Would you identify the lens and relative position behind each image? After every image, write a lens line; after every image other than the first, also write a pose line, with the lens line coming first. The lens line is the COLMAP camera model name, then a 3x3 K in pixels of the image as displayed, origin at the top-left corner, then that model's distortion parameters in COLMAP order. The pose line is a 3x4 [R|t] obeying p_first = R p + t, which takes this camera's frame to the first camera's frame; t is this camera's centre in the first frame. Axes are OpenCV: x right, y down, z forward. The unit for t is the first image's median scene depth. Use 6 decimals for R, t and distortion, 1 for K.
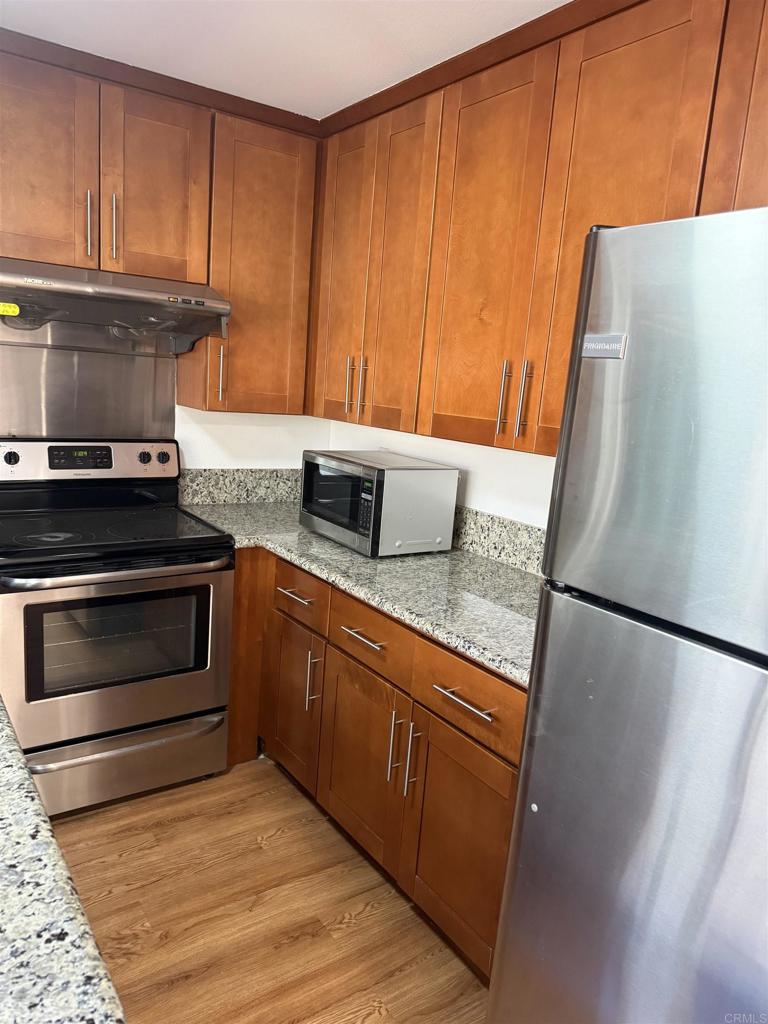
lens RADIAL K [[727.5, 0, 375.8], [0, 727.5, 514.3], [0, 0, 1]] dist [0.059875, -0.061791]
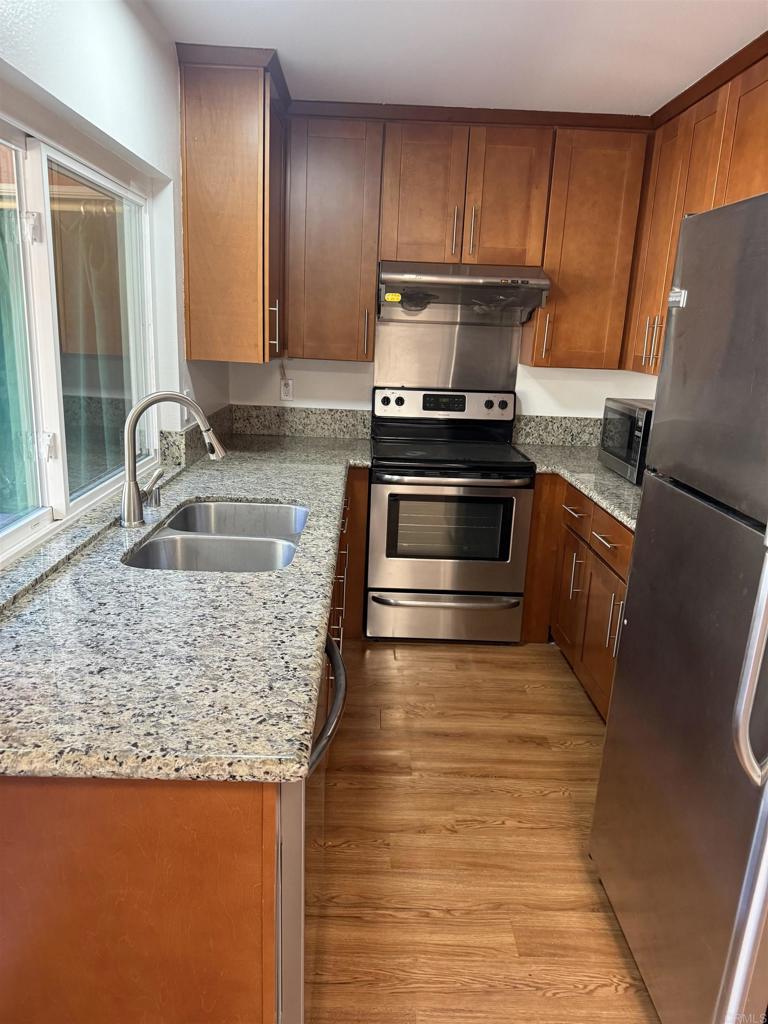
lens RADIAL K [[727.5, 0, 382.8], [0, 727.5, 517.6], [0, 0, 1]] dist [0.059875, -0.061791]
pose [[0.841313, 0.102068, -0.530824, 0.256987], [-0.082395, 0.994751, 0.060683, 0.065758], [0.534231, -0.007316, 0.845307, -0.226200]]
